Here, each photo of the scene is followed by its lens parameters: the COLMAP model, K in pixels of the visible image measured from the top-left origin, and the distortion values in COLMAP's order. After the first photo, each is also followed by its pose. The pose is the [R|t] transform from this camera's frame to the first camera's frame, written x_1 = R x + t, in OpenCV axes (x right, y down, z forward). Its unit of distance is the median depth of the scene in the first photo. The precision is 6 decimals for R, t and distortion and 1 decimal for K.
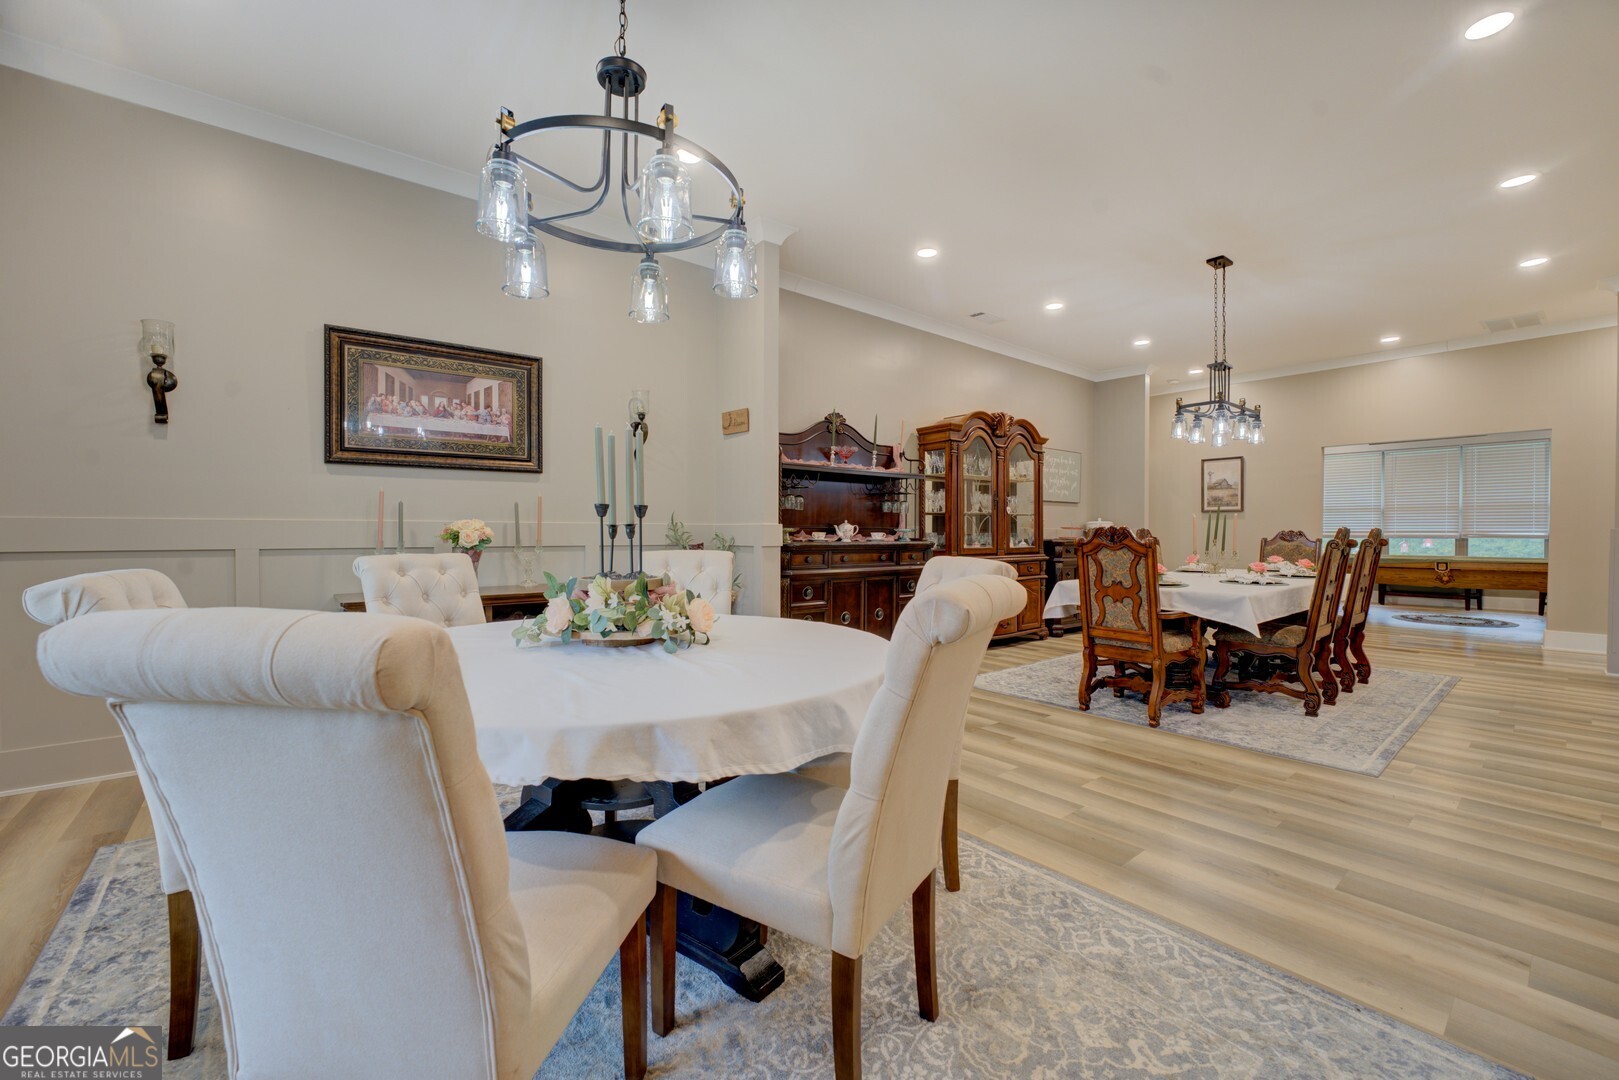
lens RADIAL K [[677.3, 0, 797.8], [0, 677.3, 537.6], [0, 0, 1]] dist [-0.018858, 0.000323]
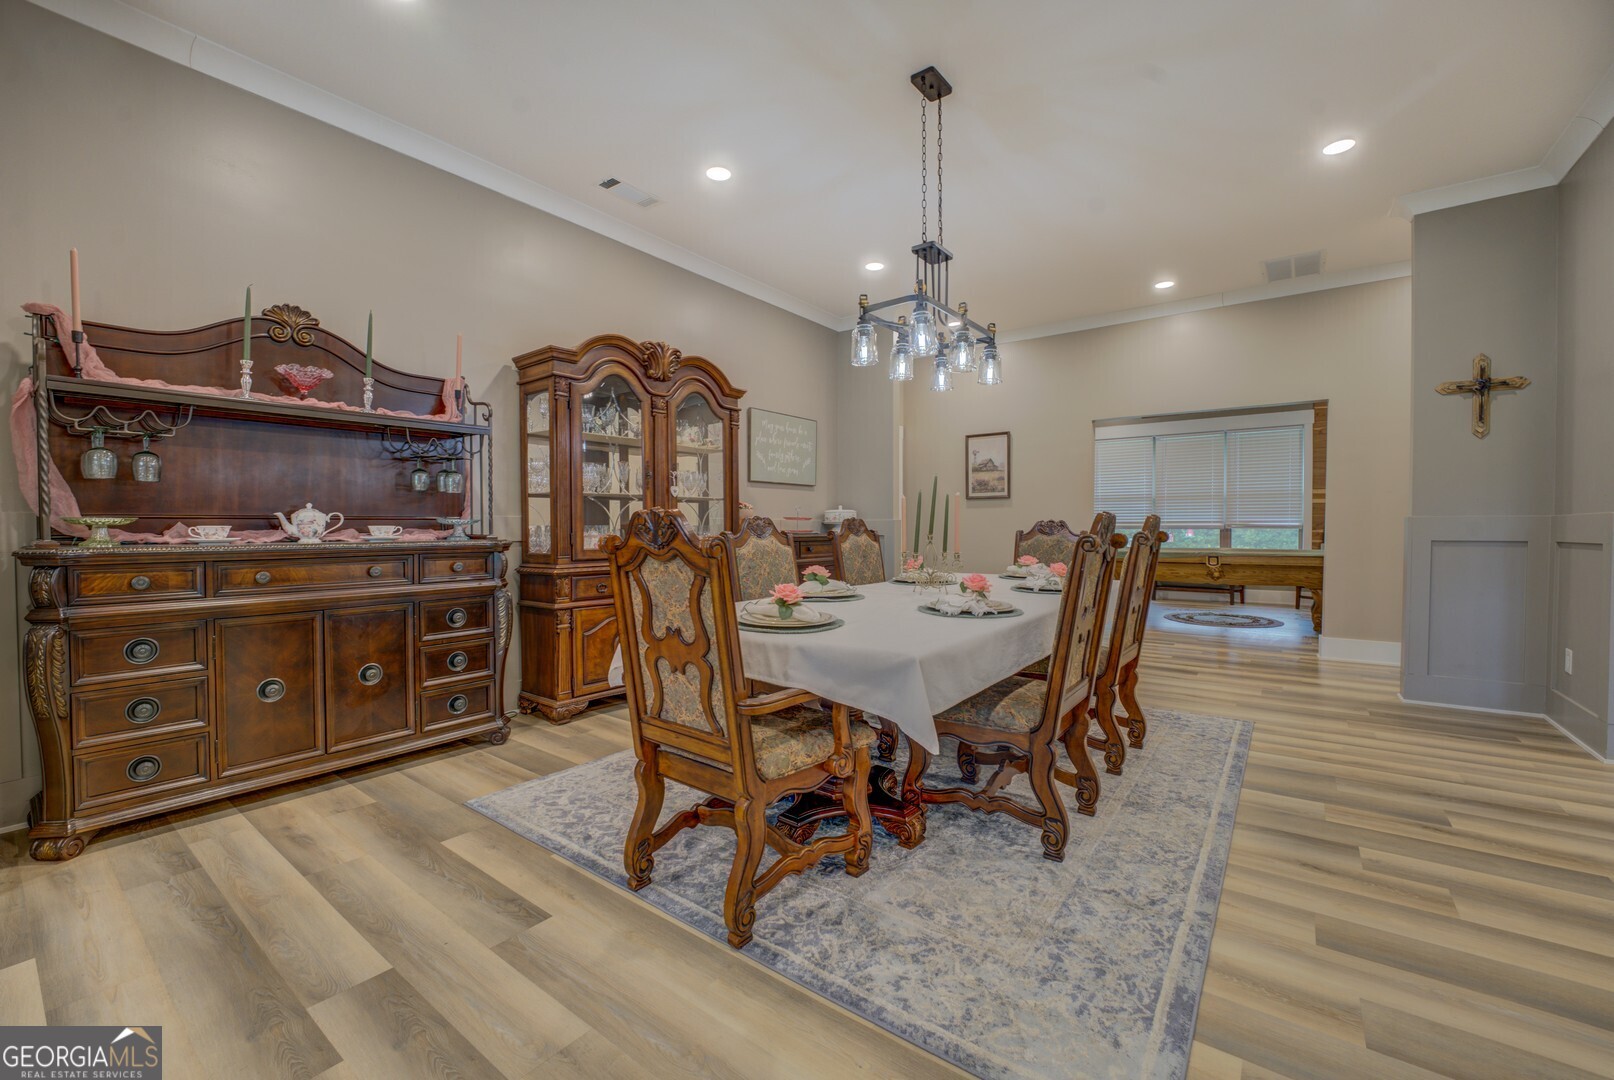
lens RADIAL K [[675.3, 0, 800.2], [0, 675.3, 536.2], [0, 0, 1]] dist [-0.018858, 0.000323]
pose [[0.971646, -0.008787, 0.236279, 0.326516], [0.007025, 0.999941, 0.008300, -0.001100], [-0.236338, -0.006404, 0.971650, 0.385033]]
